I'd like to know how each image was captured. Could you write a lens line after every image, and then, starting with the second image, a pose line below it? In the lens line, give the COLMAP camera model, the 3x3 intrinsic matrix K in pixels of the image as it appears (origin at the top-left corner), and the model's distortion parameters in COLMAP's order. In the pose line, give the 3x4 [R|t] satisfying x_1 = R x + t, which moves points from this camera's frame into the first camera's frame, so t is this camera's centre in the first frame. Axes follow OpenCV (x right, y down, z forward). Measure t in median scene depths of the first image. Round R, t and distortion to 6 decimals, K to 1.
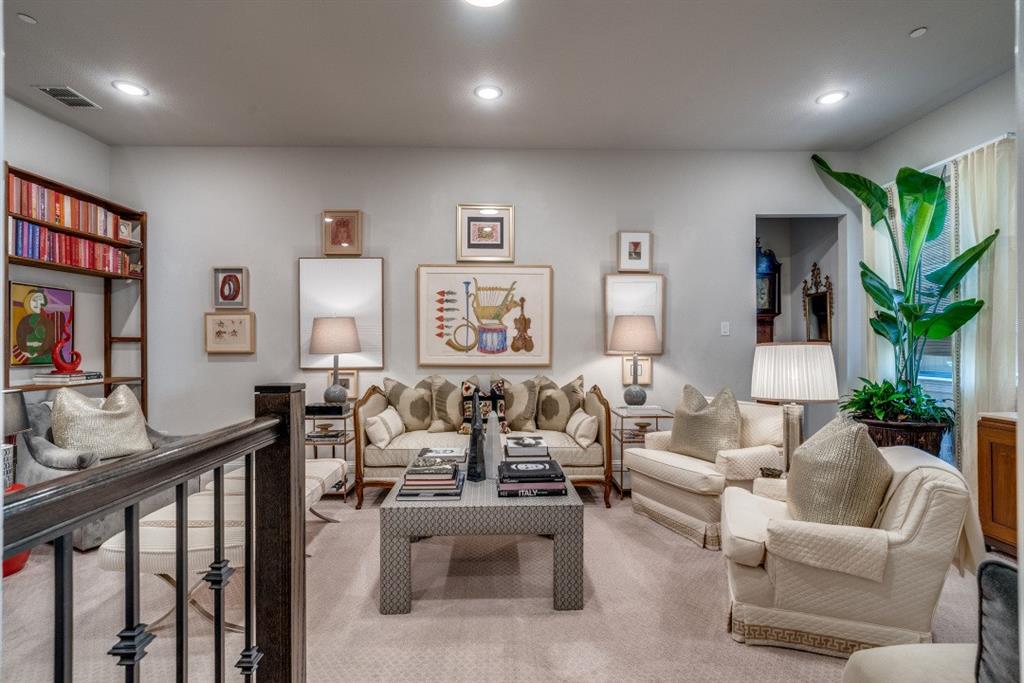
lens RADIAL K [[478.7, 0, 510.7], [0, 478.7, 338.8], [0, 0, 1]] dist [-0.010518, 0.004561]
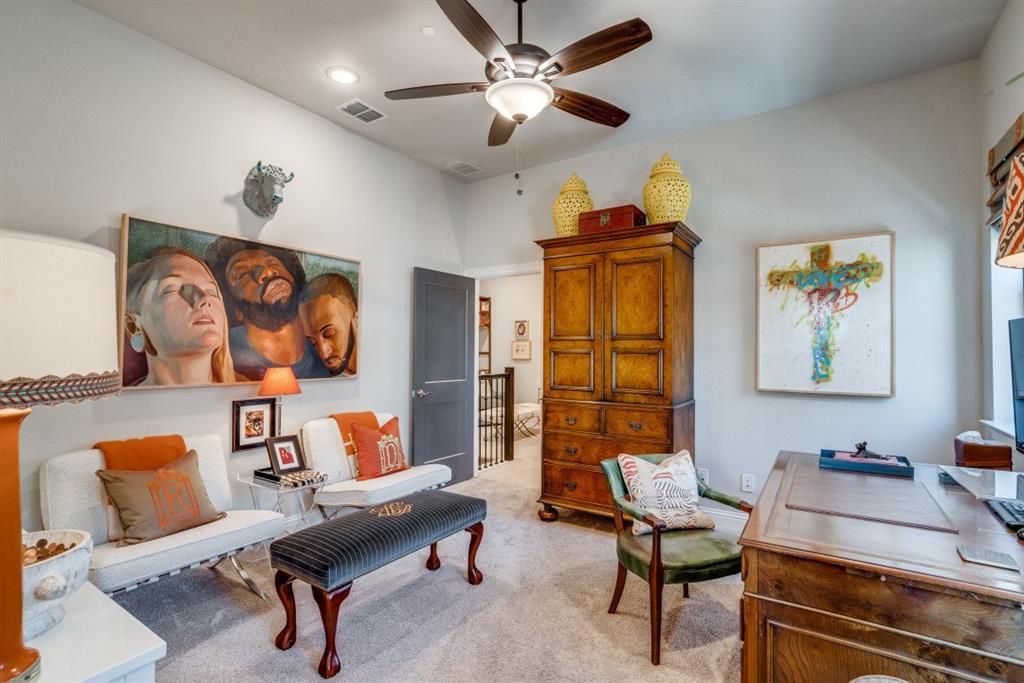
lens RADIAL K [[478.7, 0, 510.8], [0, 478.7, 345.2], [0, 0, 1]] dist [-0.010518, 0.004561]
pose [[0.818408, -0.005879, -0.574607, 0.625441], [-0.004229, 0.999859, -0.016253, 0.000403], [0.574622, 0.015731, 0.818268, -0.812512]]
